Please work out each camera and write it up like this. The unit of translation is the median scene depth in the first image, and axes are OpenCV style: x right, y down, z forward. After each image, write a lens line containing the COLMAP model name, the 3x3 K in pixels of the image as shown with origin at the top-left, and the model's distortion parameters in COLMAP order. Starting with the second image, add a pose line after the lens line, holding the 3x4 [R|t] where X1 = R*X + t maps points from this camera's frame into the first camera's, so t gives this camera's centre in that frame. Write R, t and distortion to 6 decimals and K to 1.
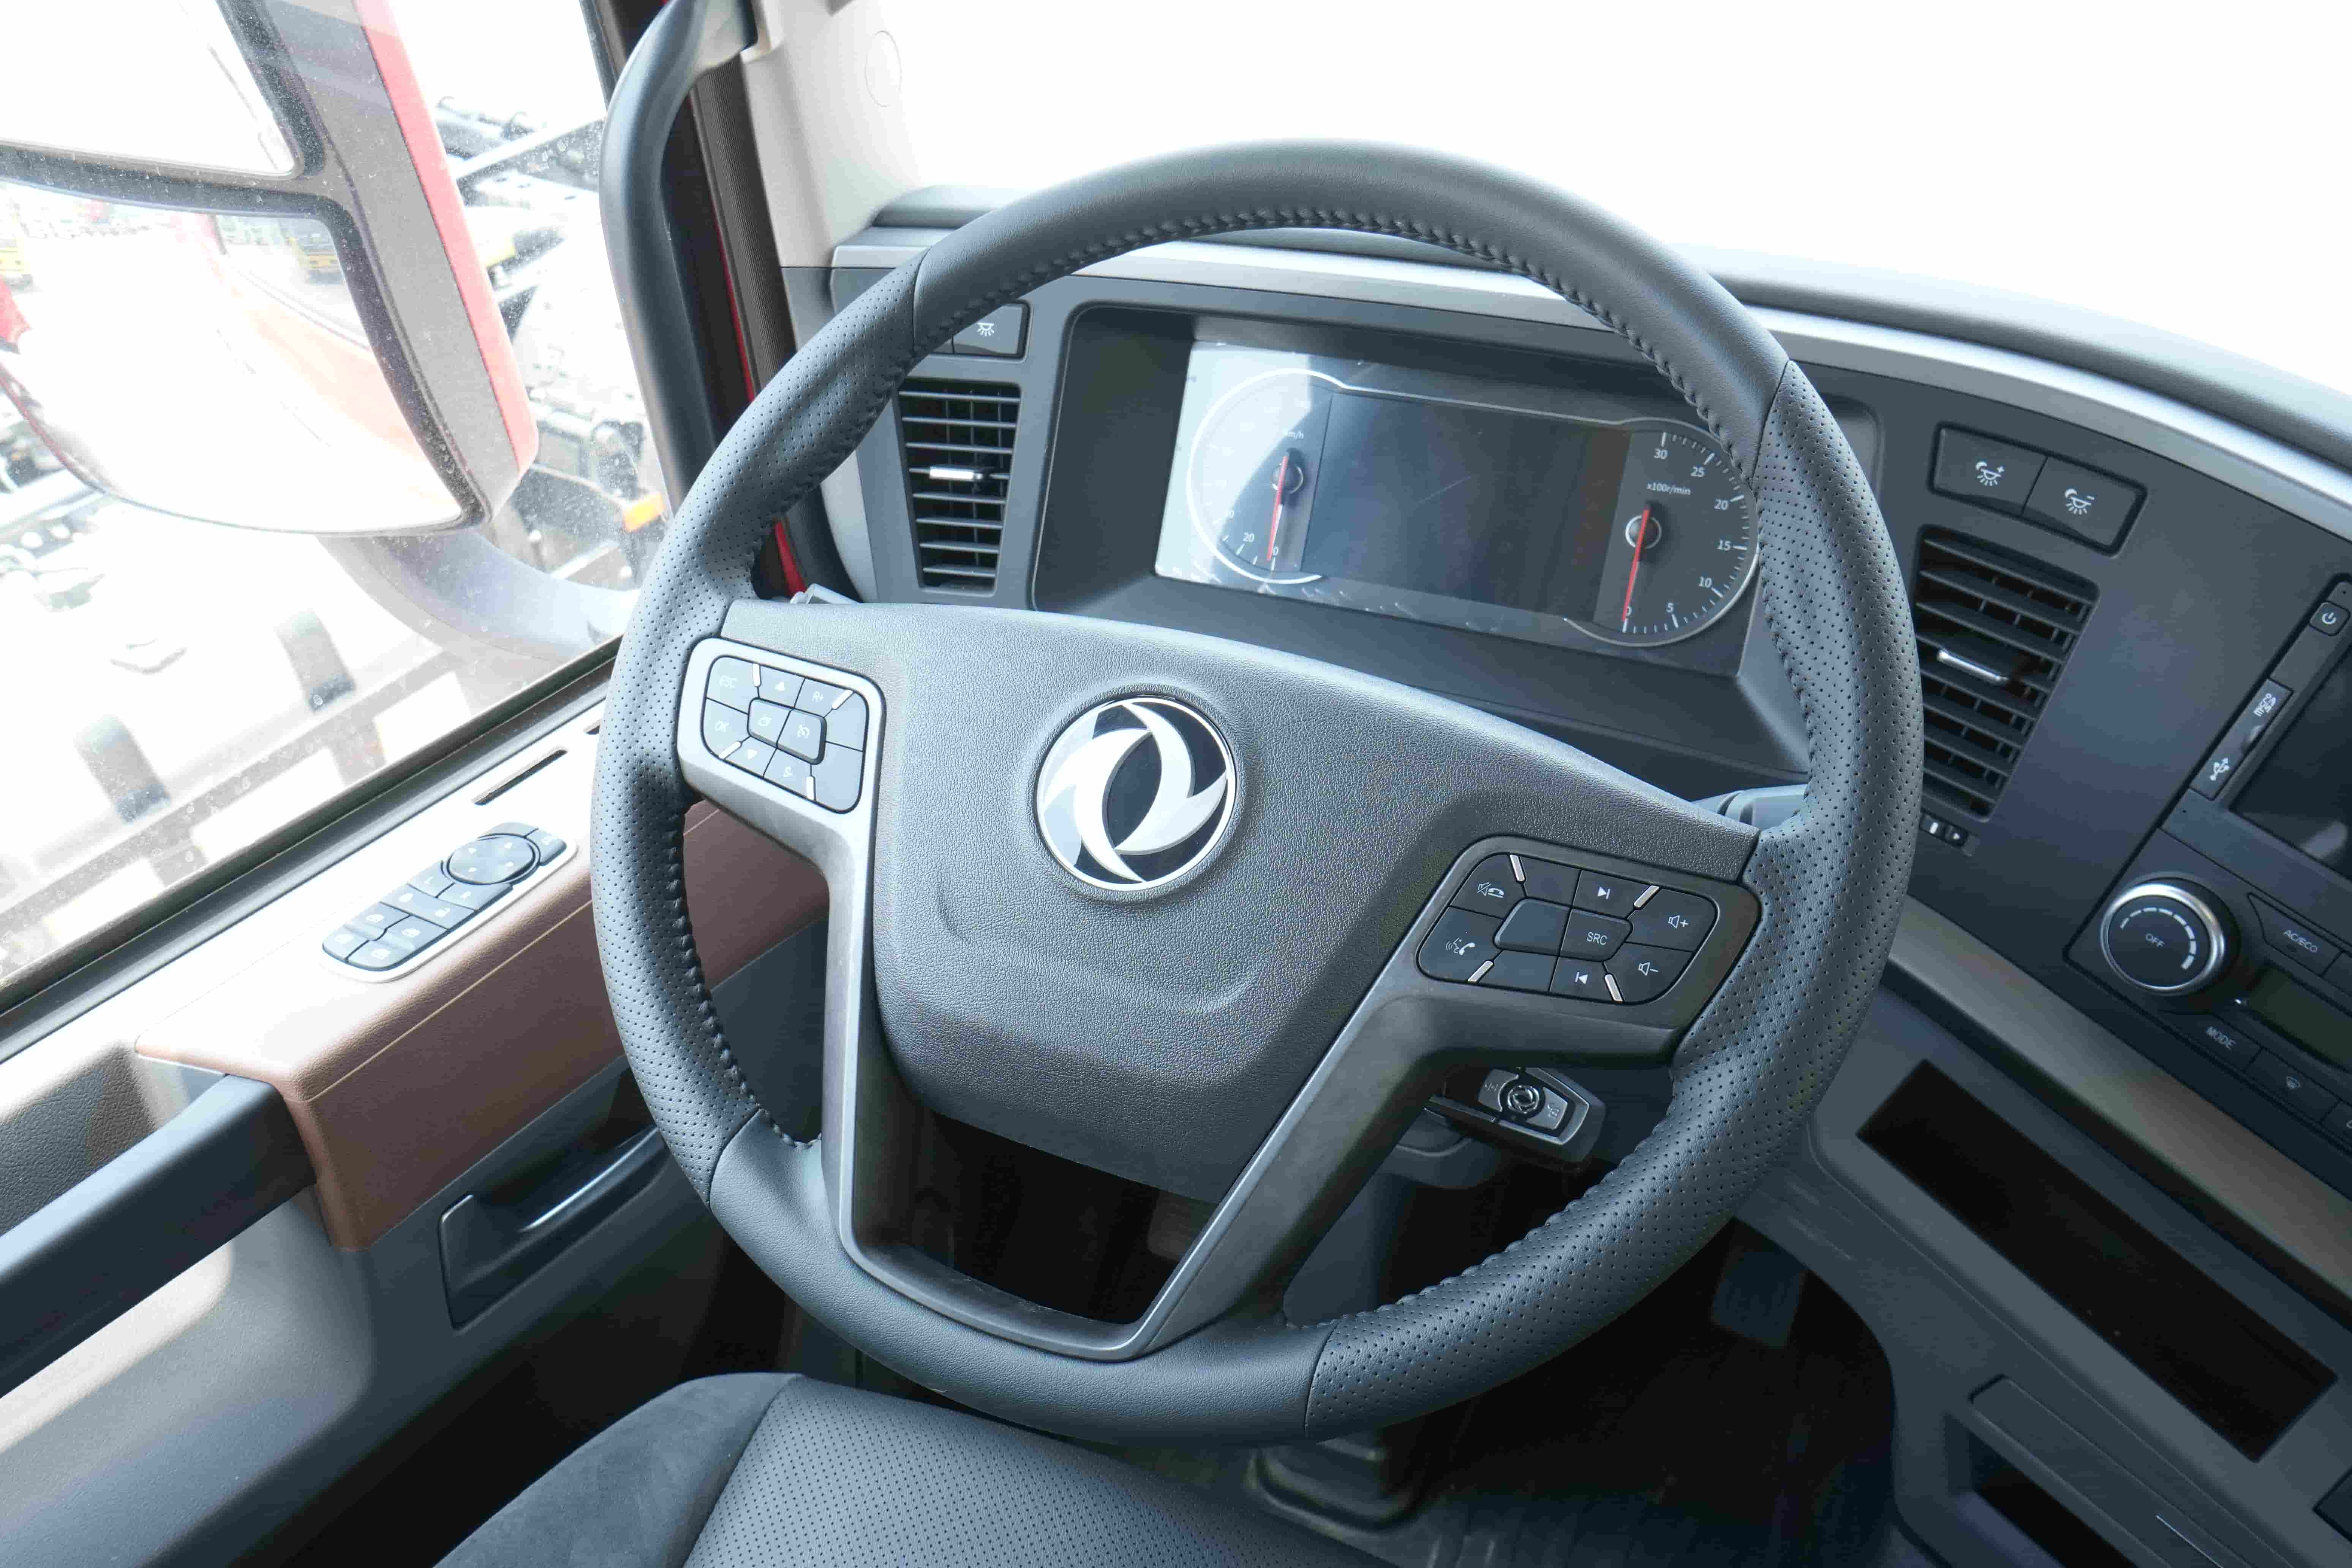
lens RADIAL K [[1772.8, 0, 1171.7], [0, 1772.8, 773.3], [0, 0, 1]] dist [0.036526, -0.000418]
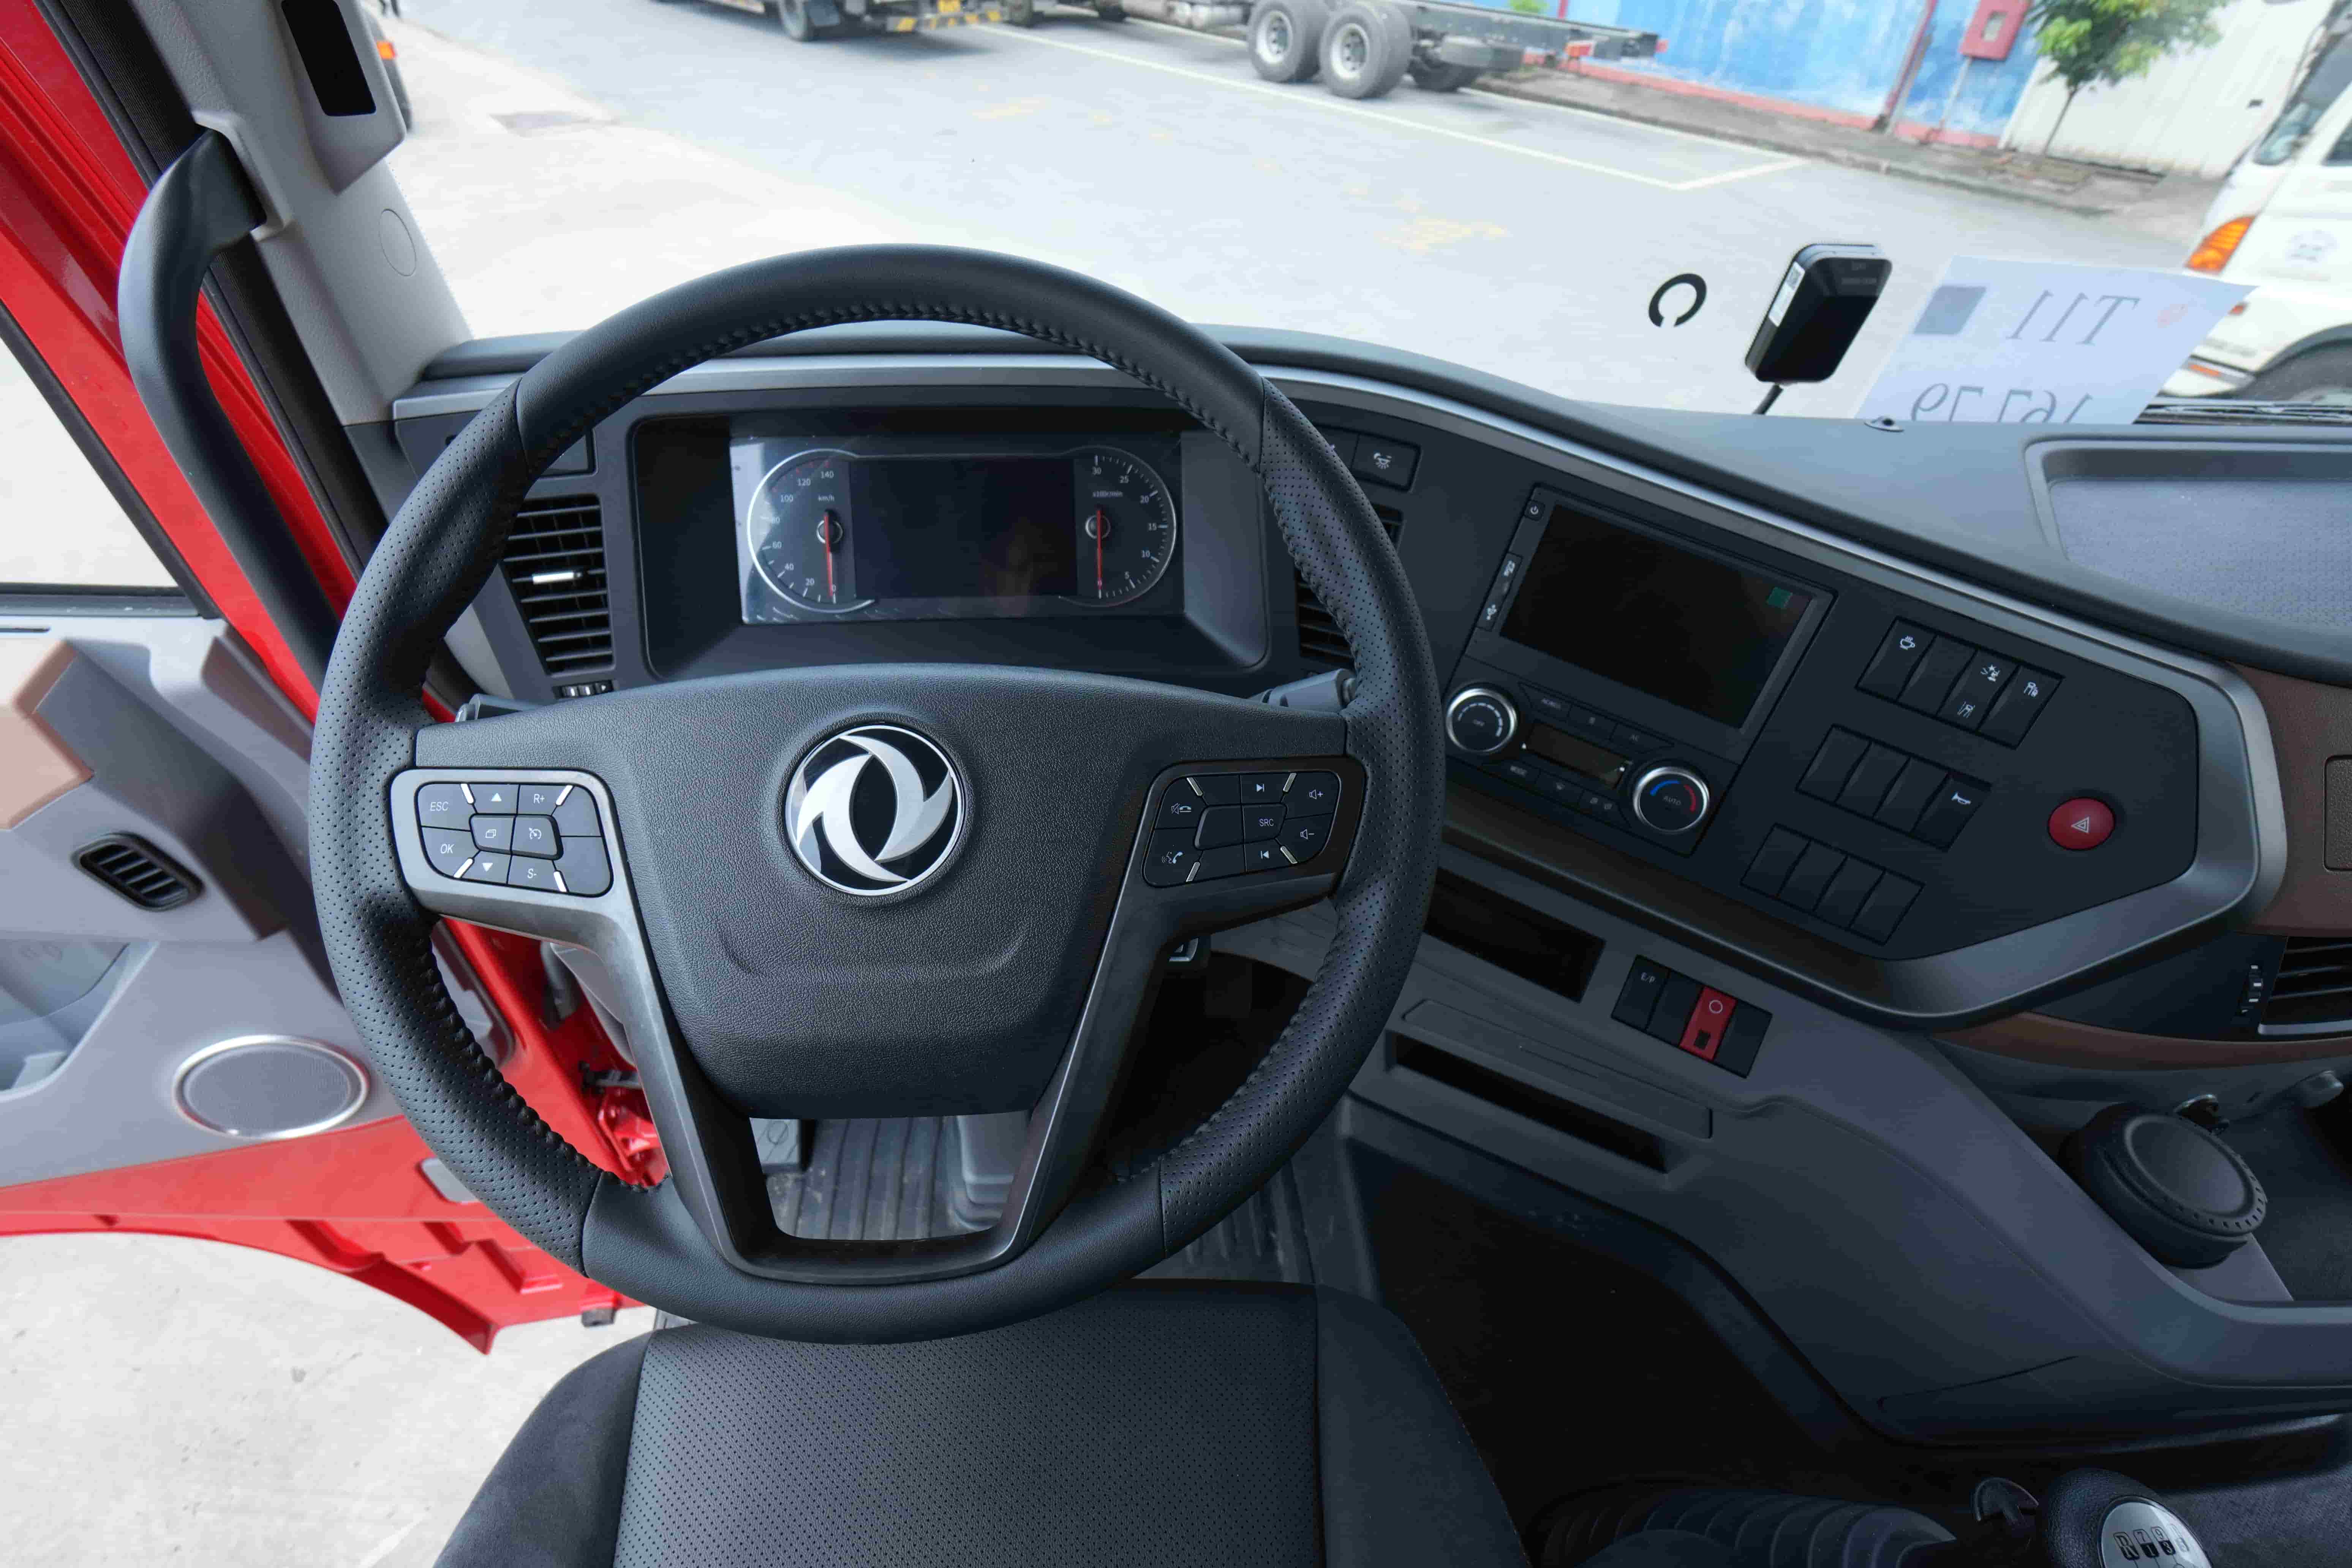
lens RADIAL K [[1096.1, 0, 1173.9], [0, 1096.1, 758.5], [0, 0, 1]] dist [-0.043767, 0.012919]
pose [[0.877780, -0.252717, 0.406985, -0.101068], [0.228127, 0.967537, 0.108770, -0.041456], [-0.421261, -0.002632, 0.906936, 0.197162]]
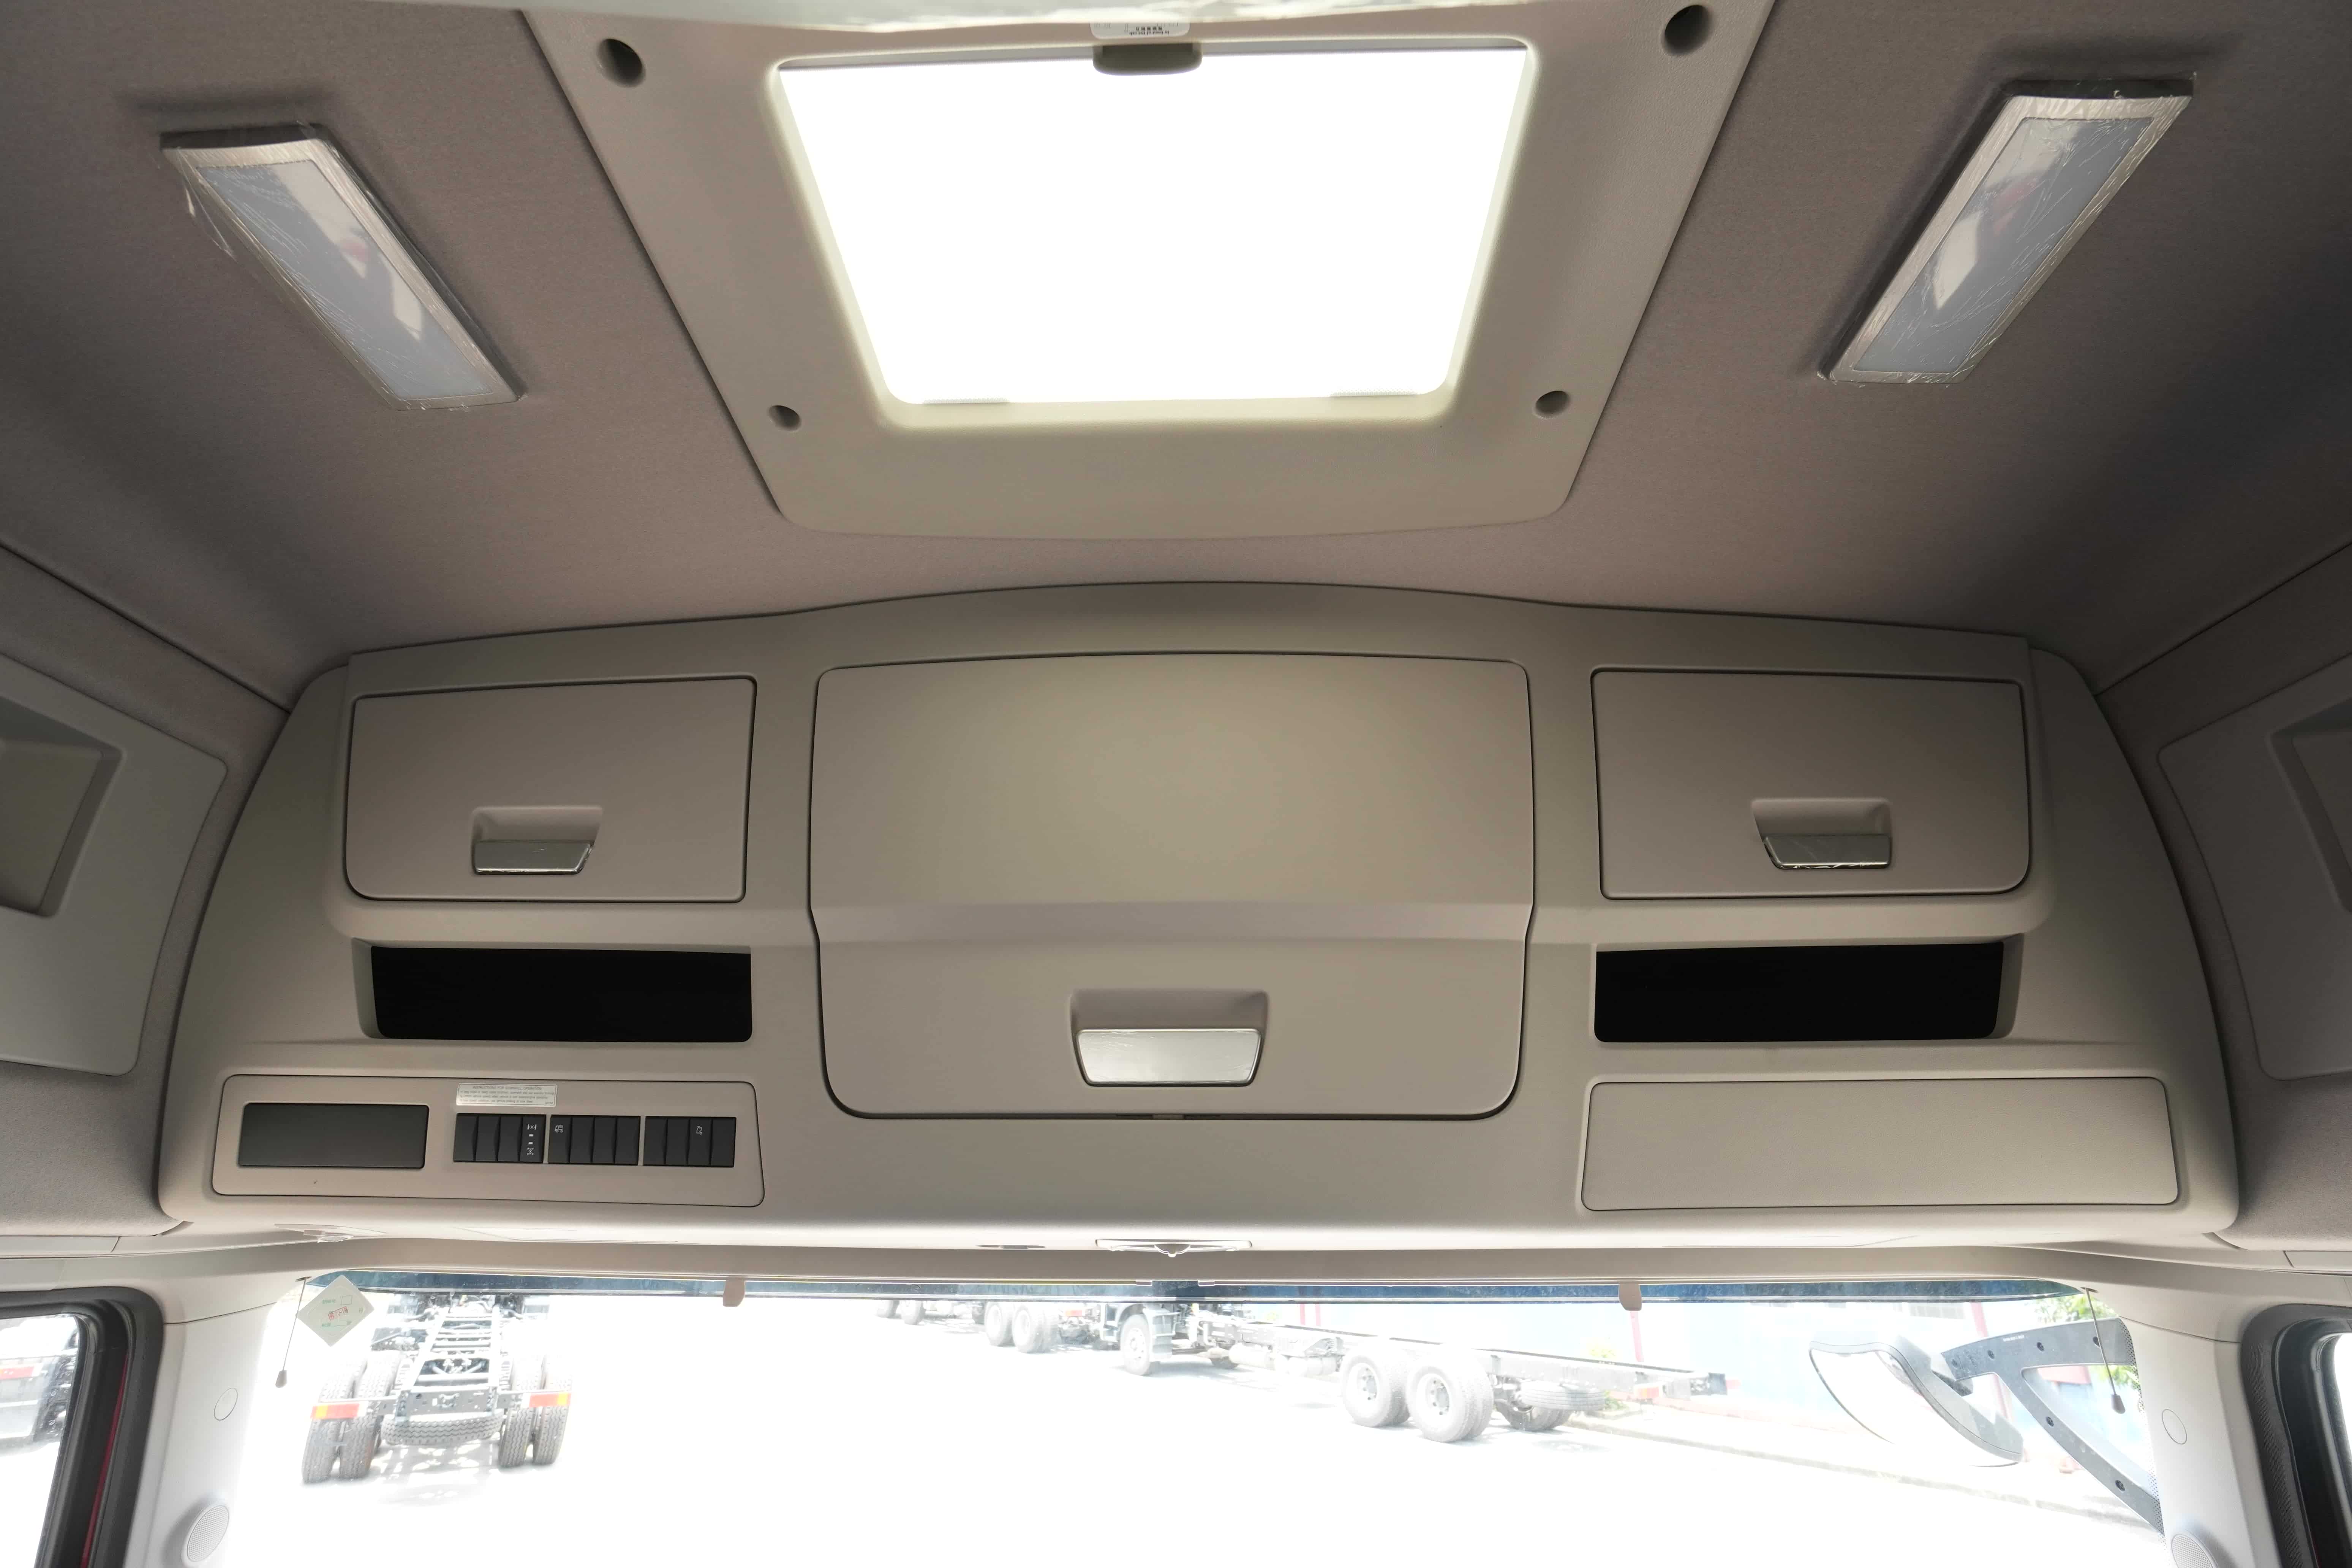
lens RADIAL K [[1092.8, 0, 1169.2], [0, 1092.8, 763.8], [0, 0, 1]] dist [-0.061931, 0.024315]
pose [[0.929813, 0.186740, 0.317137, 0.380573], [0.180403, 0.519820, -0.835010, 0.269224], [-0.320785, 0.833616, 0.449647, -1.052062]]
